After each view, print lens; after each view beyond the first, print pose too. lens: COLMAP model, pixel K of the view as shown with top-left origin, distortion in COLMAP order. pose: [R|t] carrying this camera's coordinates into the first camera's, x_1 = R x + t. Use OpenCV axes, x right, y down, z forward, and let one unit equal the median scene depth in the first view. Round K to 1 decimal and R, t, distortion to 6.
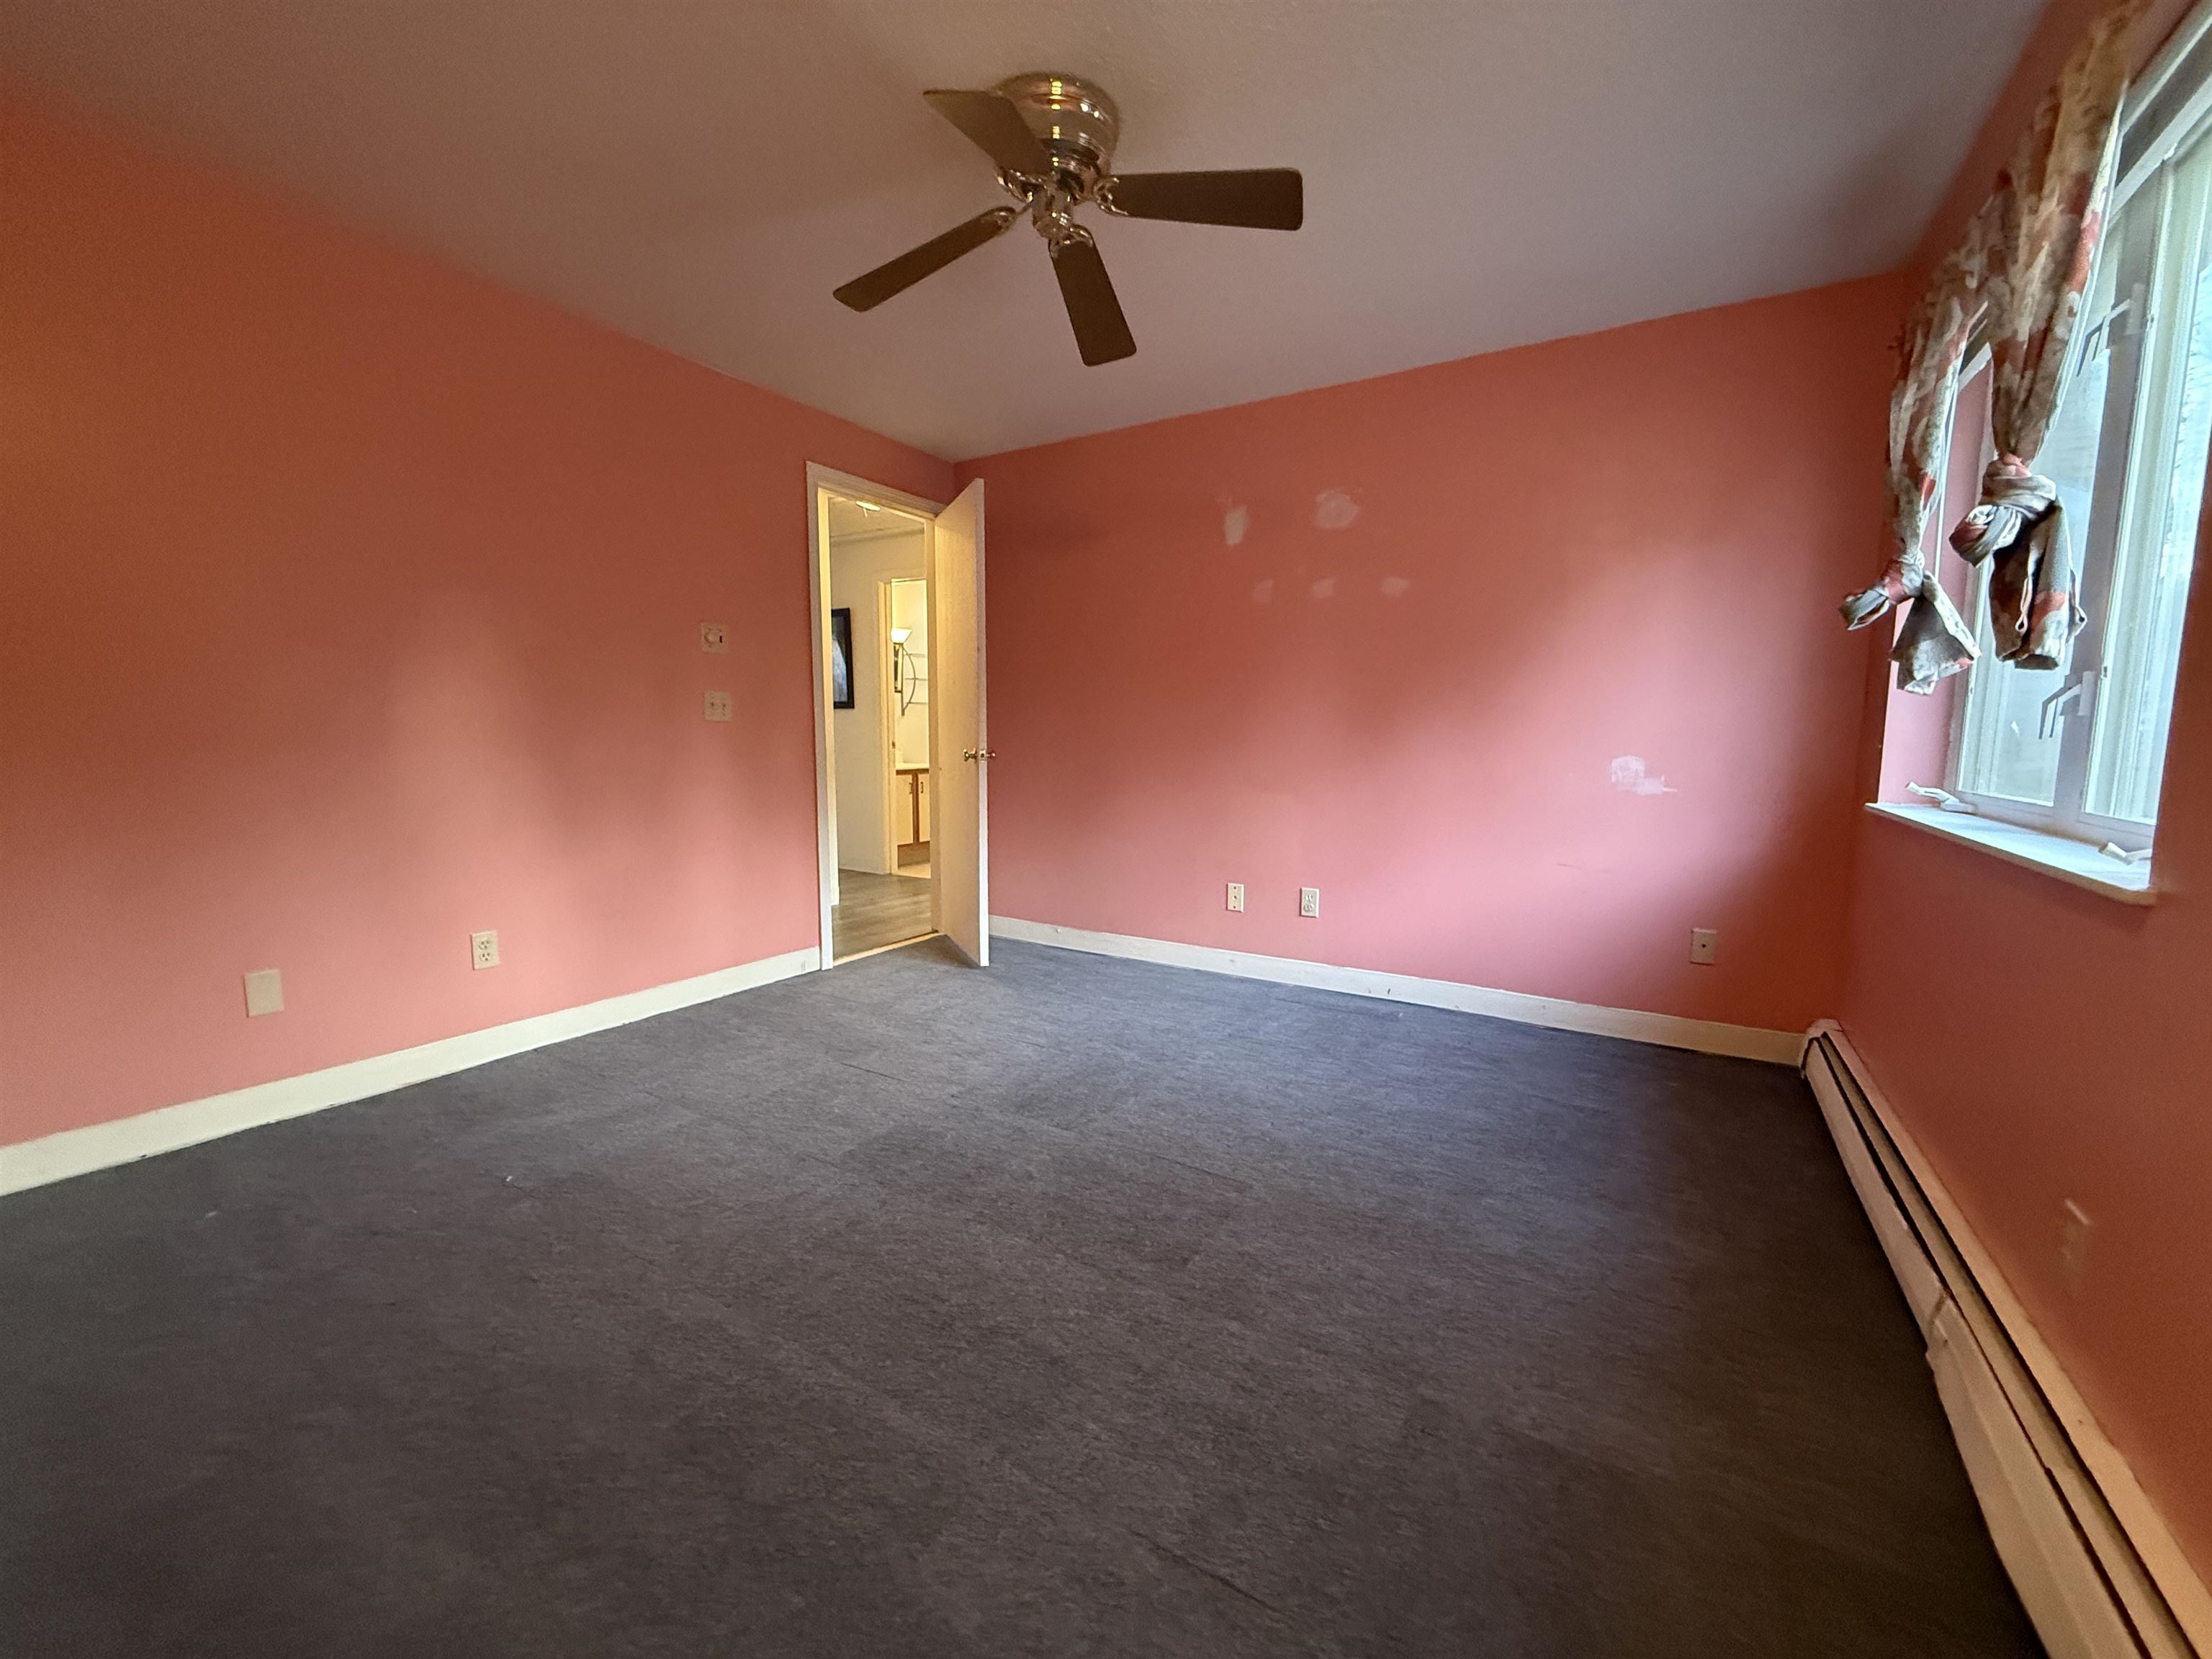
lens RADIAL K [[879.1, 0, 1103.3], [0, 879.1, 828.0], [0, 0, 1]] dist [0.000761, -0.000066]
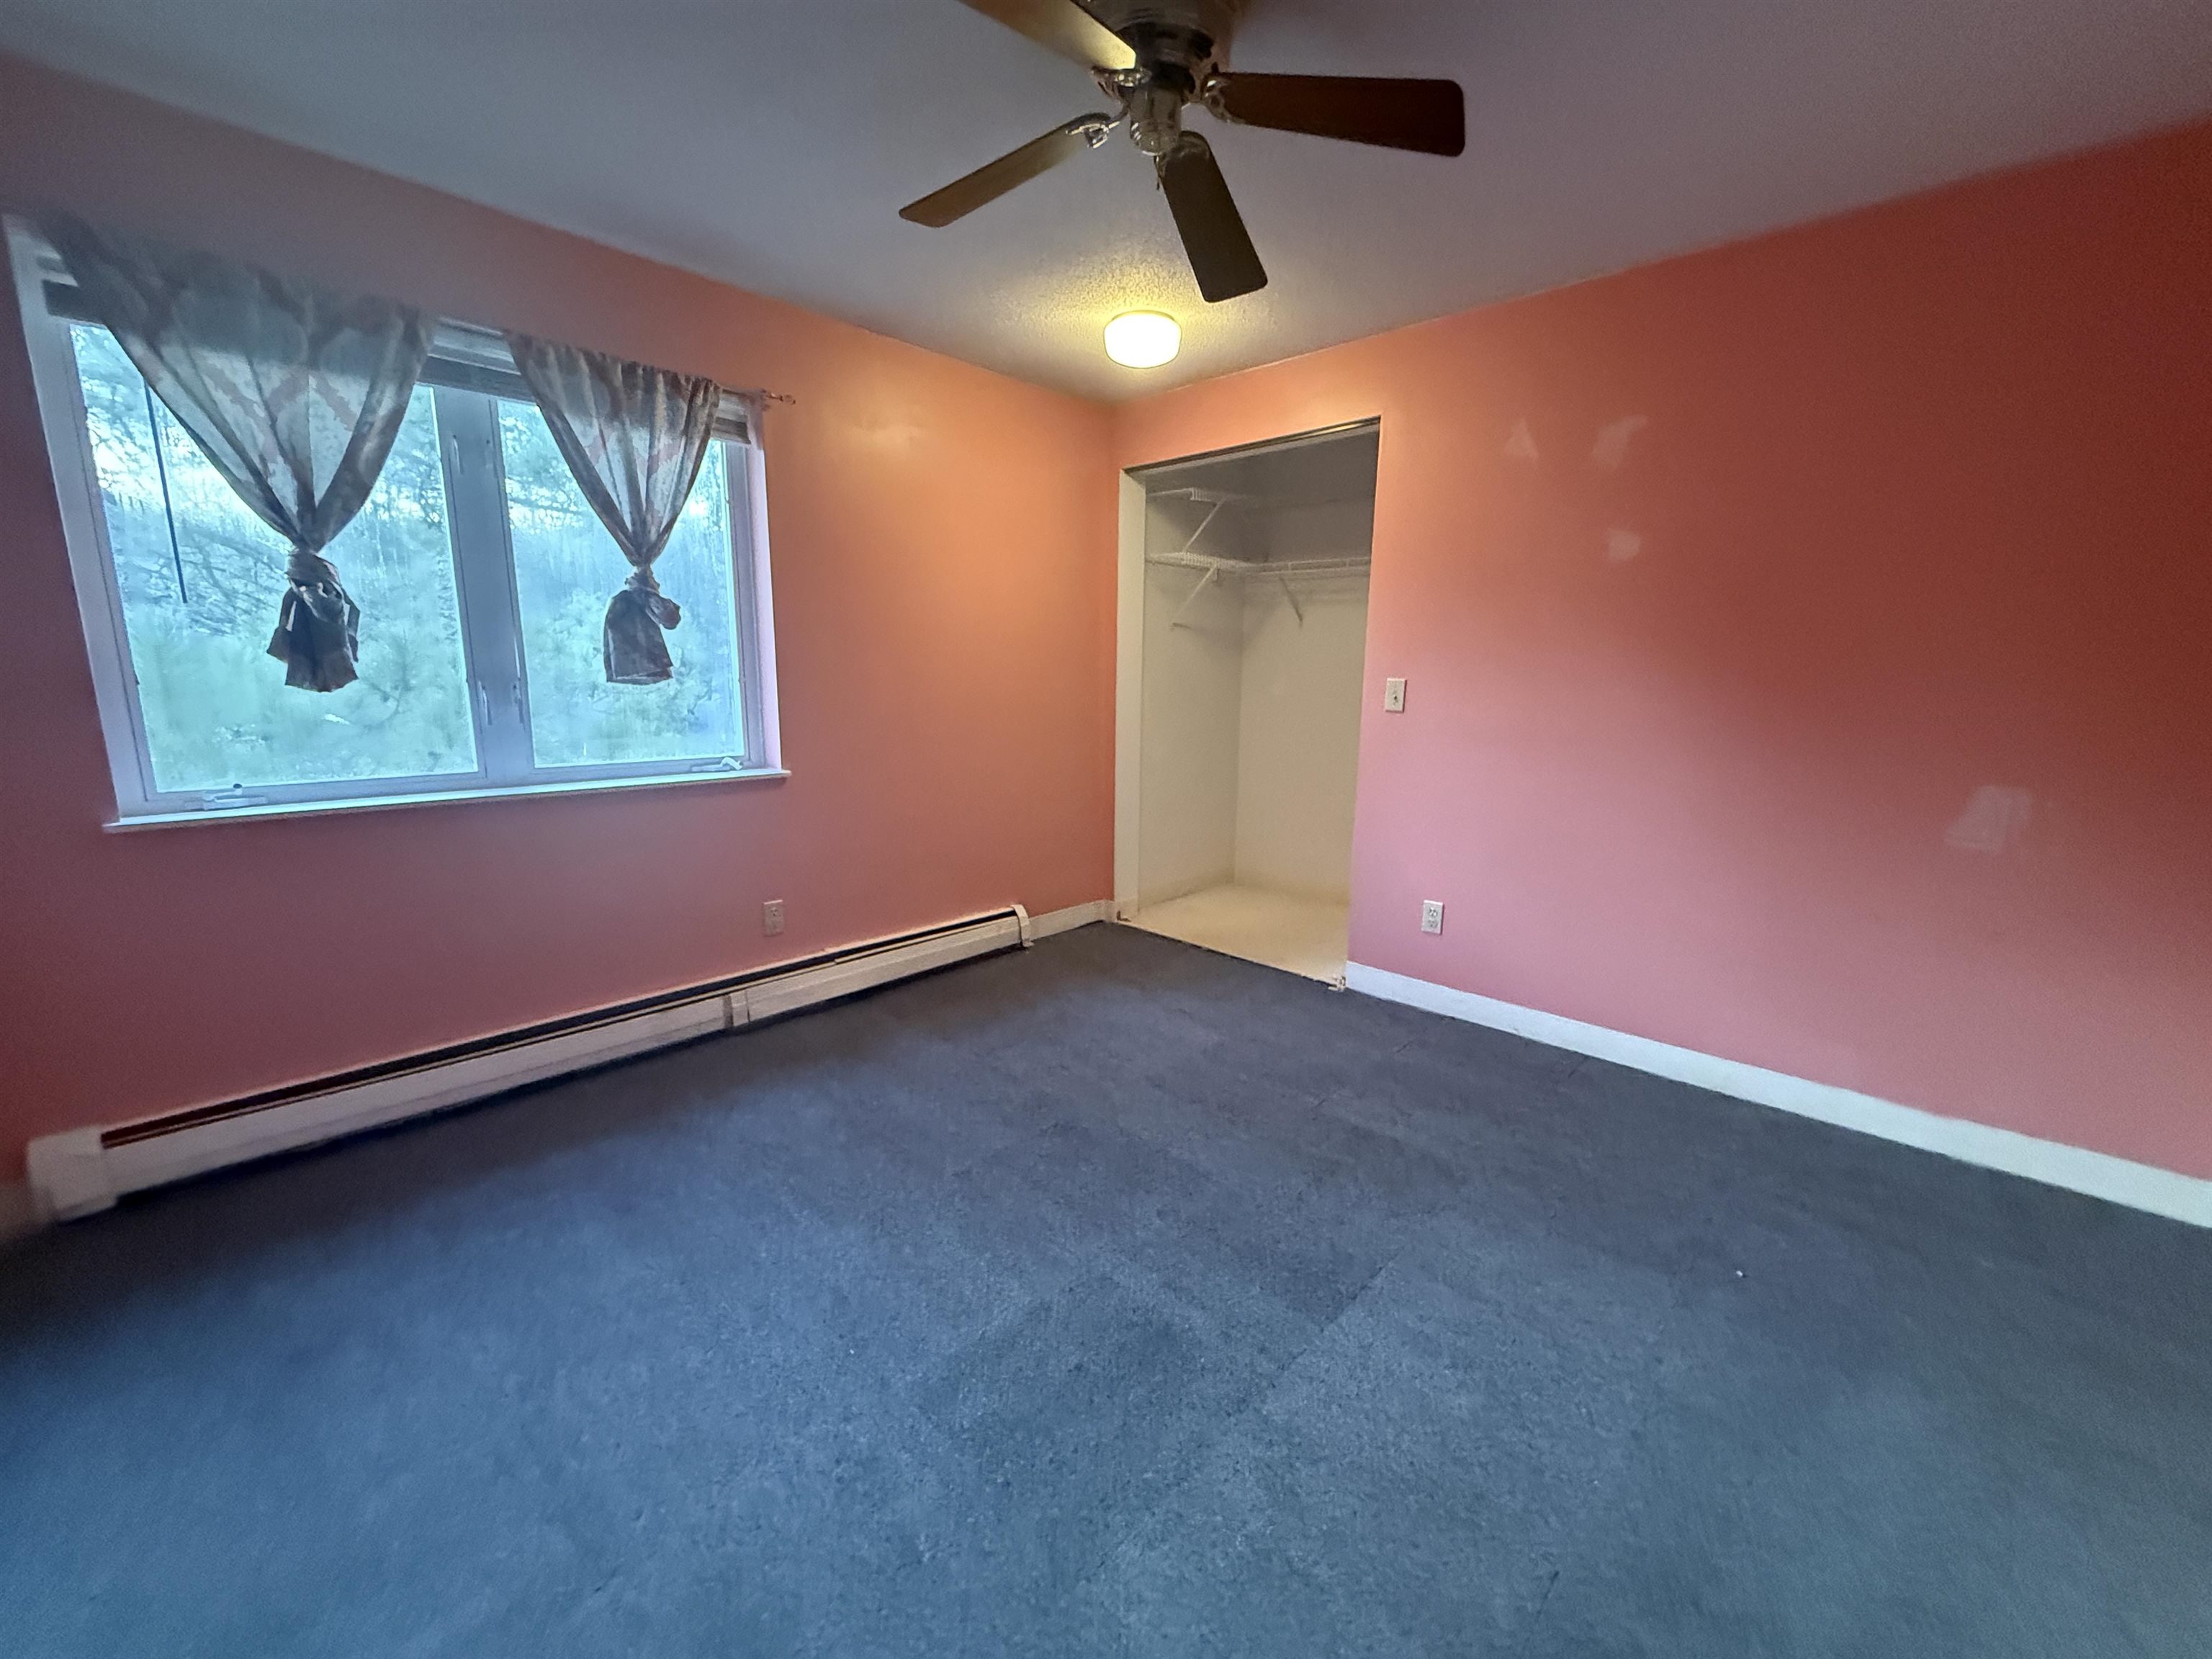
lens RADIAL K [[879.1, 0, 1103.3], [0, 879.1, 828.0], [0, 0, 1]] dist [0.000761, -0.000066]
pose [[-0.978552, -0.058960, 0.197383, -0.154029], [0.000736, 0.957160, 0.289560, -0.238682], [-0.206000, 0.283494, -0.936587, 1.475999]]
